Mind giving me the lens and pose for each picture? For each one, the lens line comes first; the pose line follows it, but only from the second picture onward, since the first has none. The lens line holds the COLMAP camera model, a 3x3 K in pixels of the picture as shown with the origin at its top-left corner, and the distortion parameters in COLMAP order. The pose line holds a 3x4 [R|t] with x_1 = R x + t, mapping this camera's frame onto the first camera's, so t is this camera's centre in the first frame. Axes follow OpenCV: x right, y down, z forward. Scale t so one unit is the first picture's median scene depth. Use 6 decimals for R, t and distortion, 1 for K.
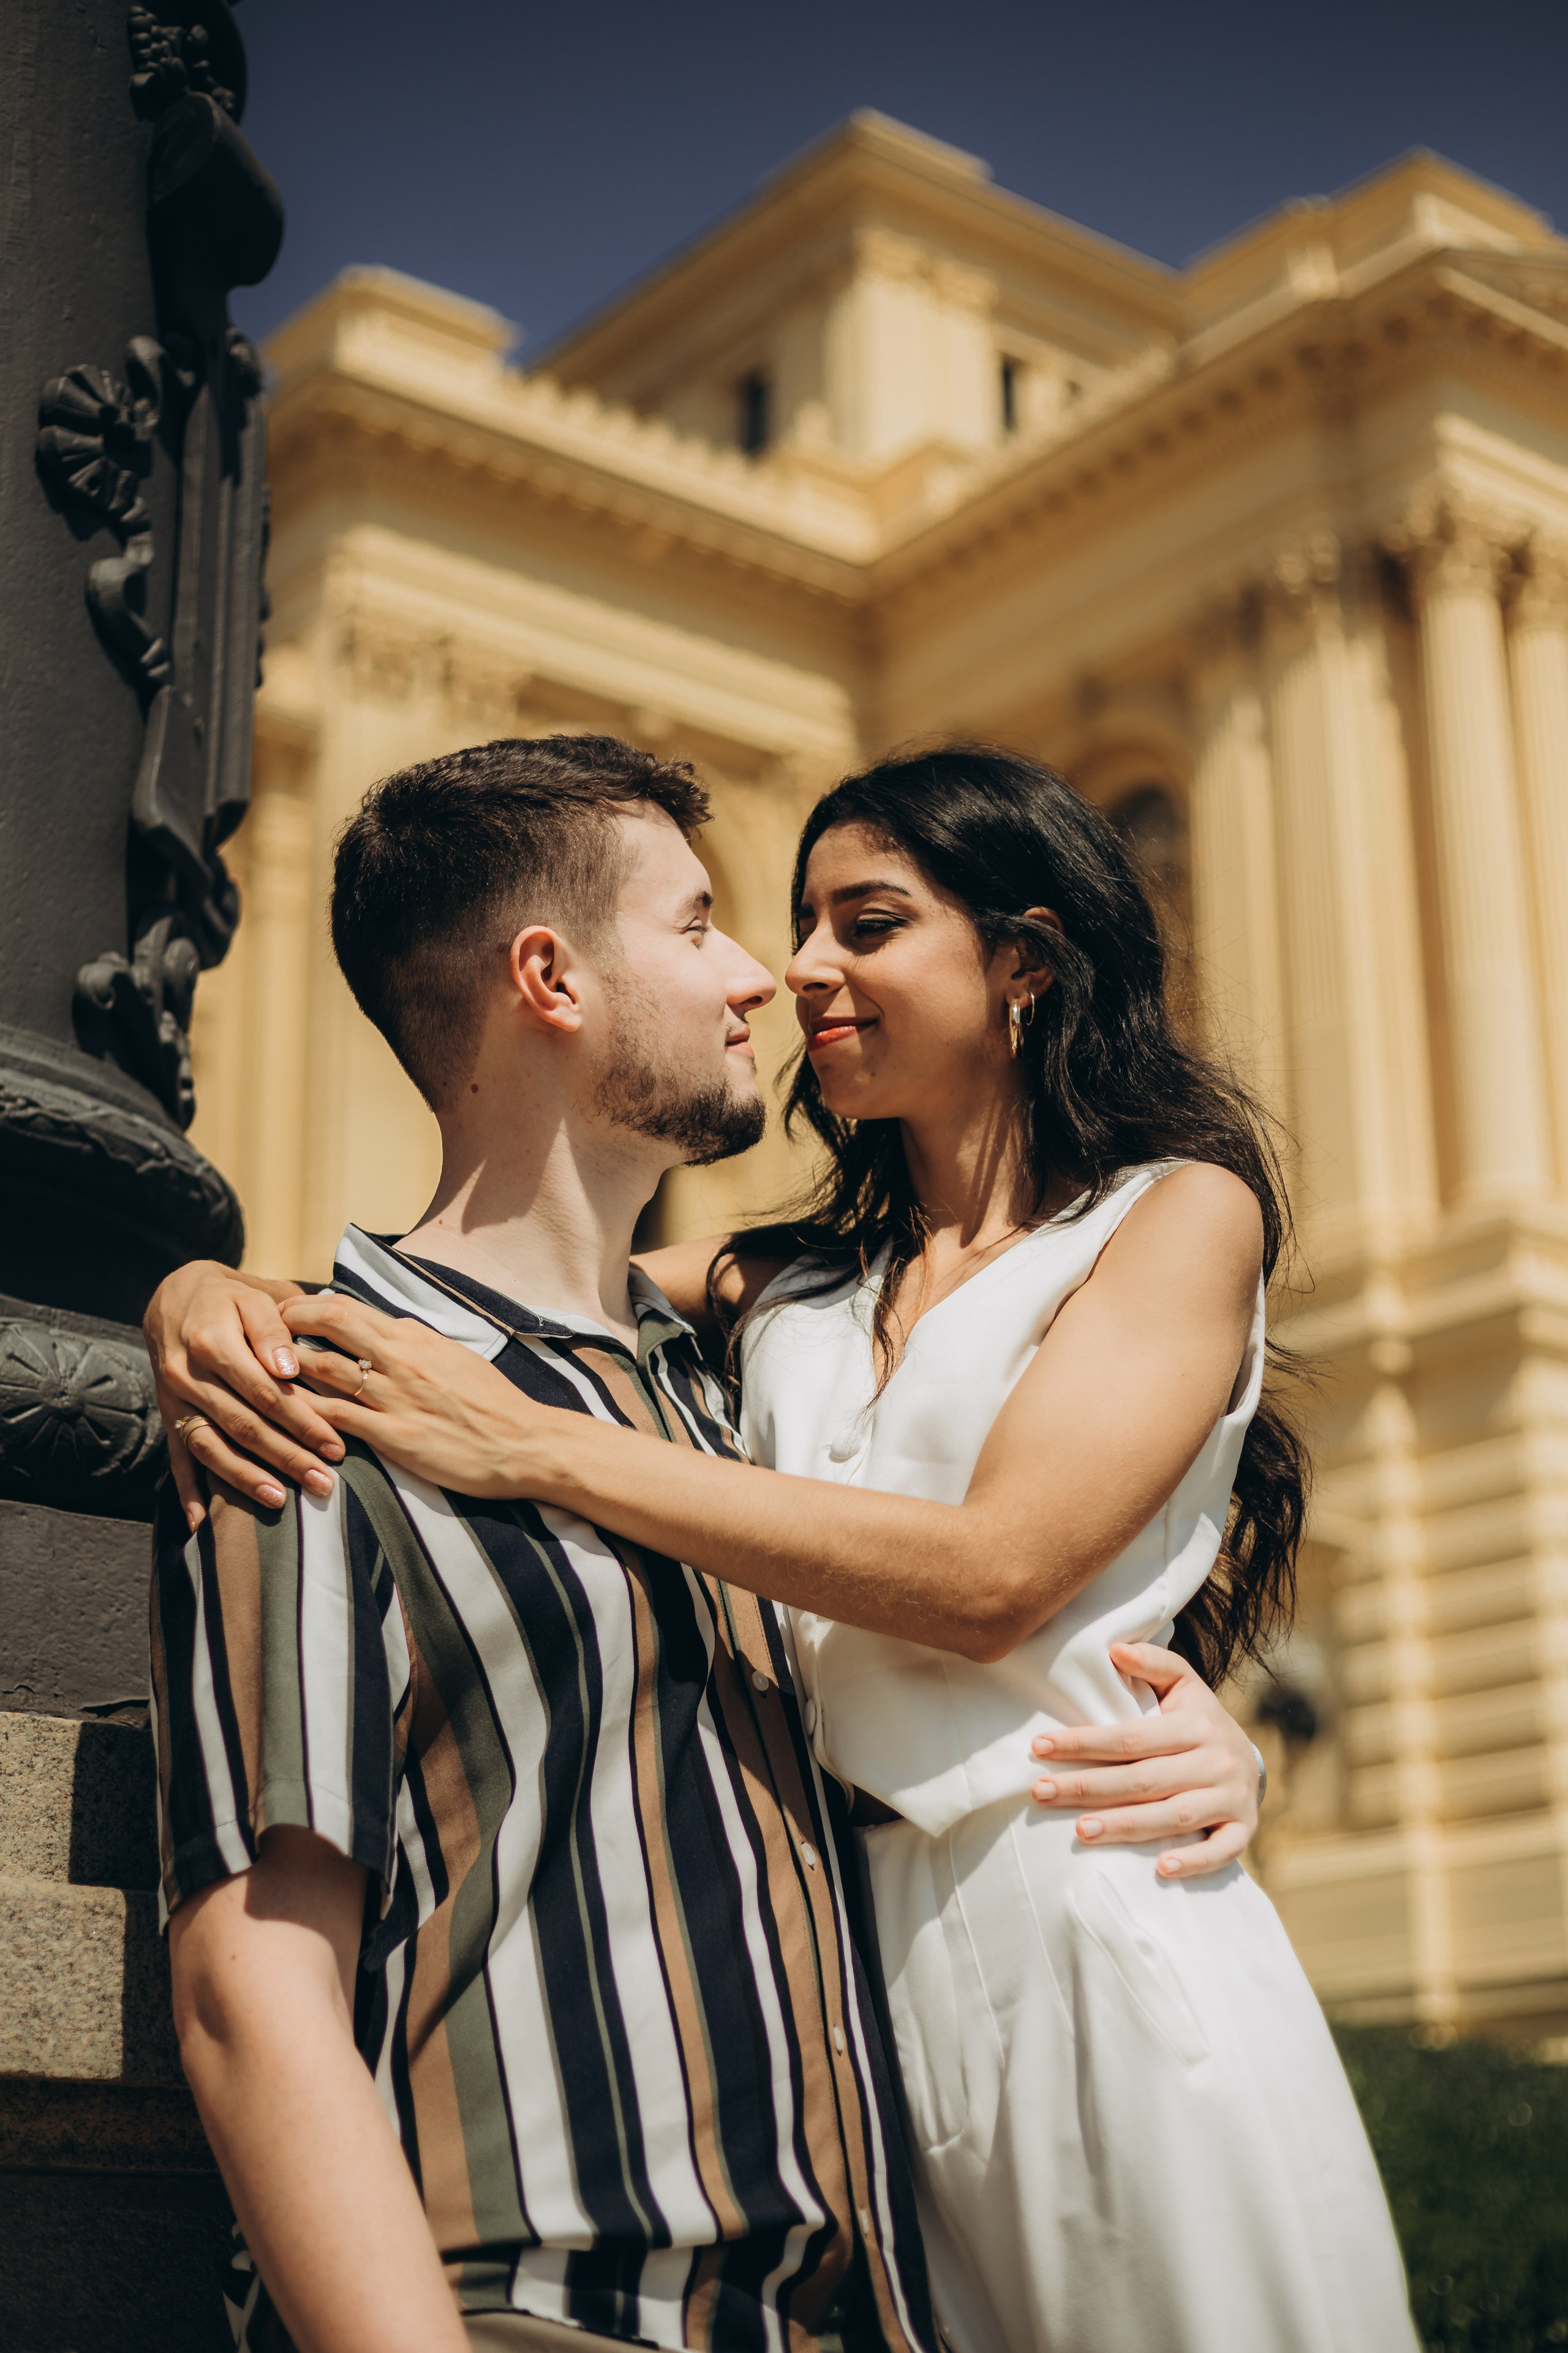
lens RADIAL K [[3512.4, 0, 784.0], [0, 3512.4, 1176.5], [0, 0, 1]] dist [-0.118586, -0.006043]
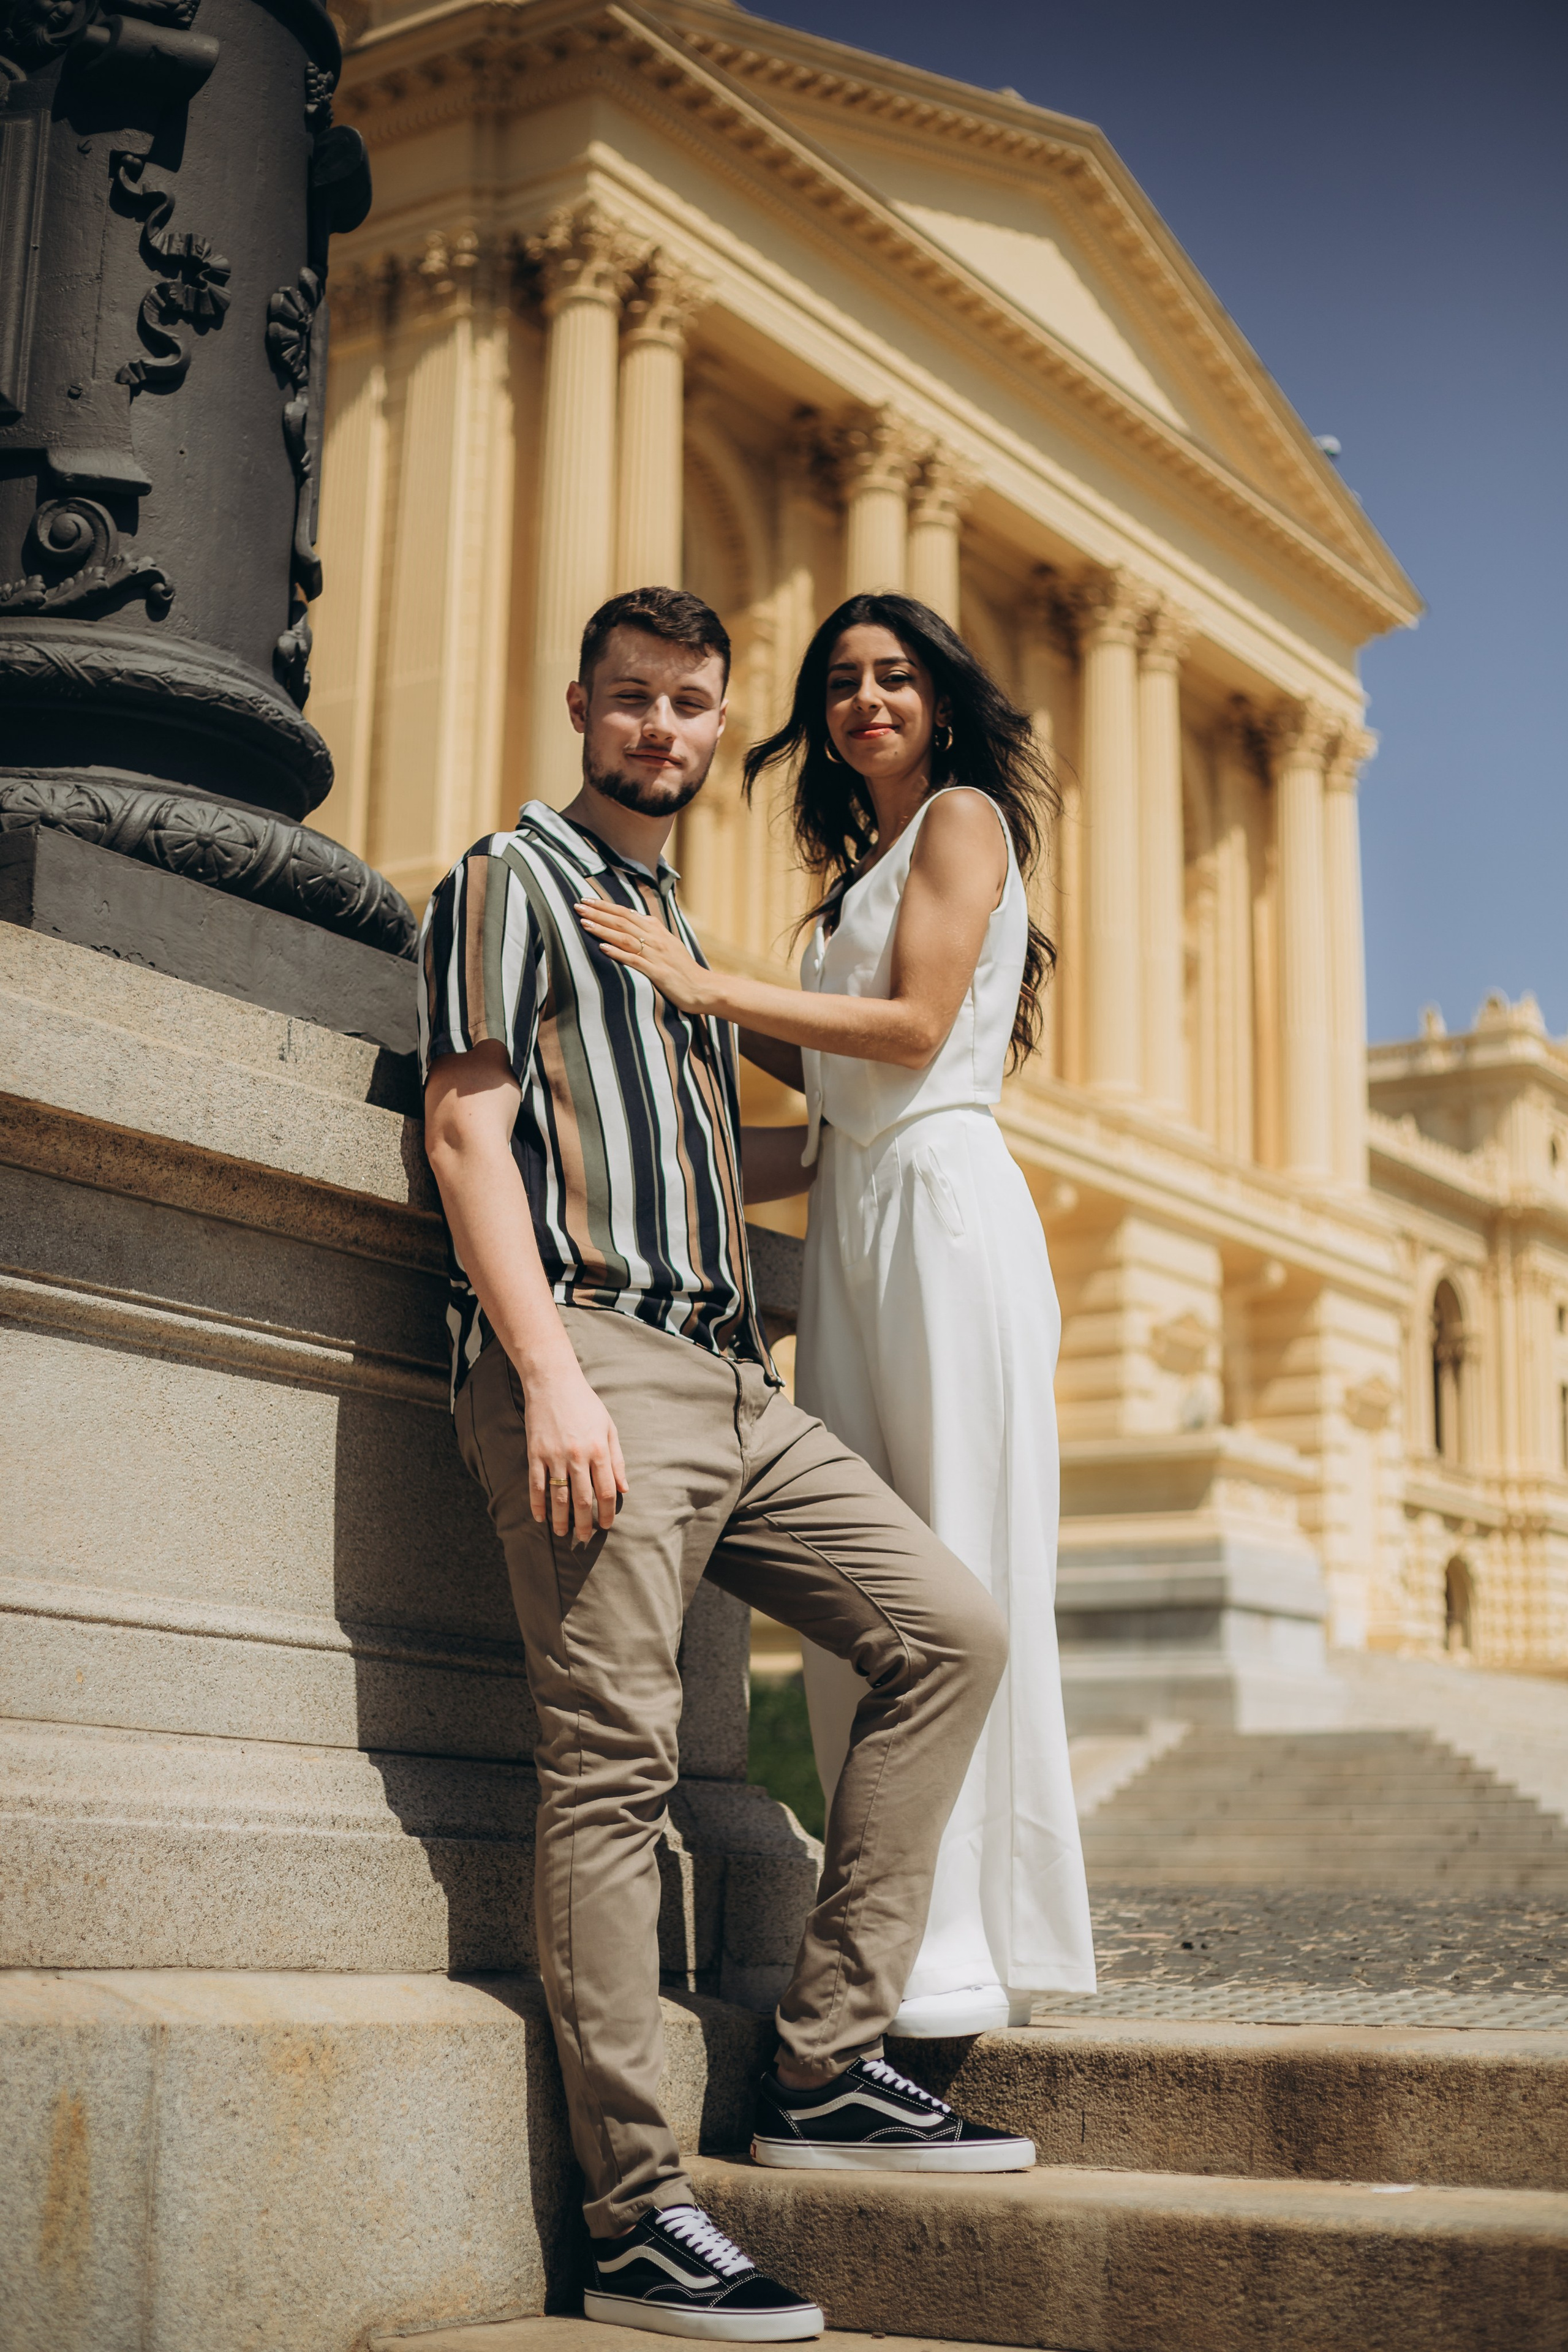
lens RADIAL K [[3511.2, 0, 784.0], [0, 3511.2, 1176.0], [0, 0, 1]] dist [-0.118586, -0.006043]
pose [[0.950463, 0.093403, 0.296472, -0.503848], [-0.122898, 0.988991, 0.082419, 0.037100], [-0.285510, -0.114772, 0.951479, -0.886266]]
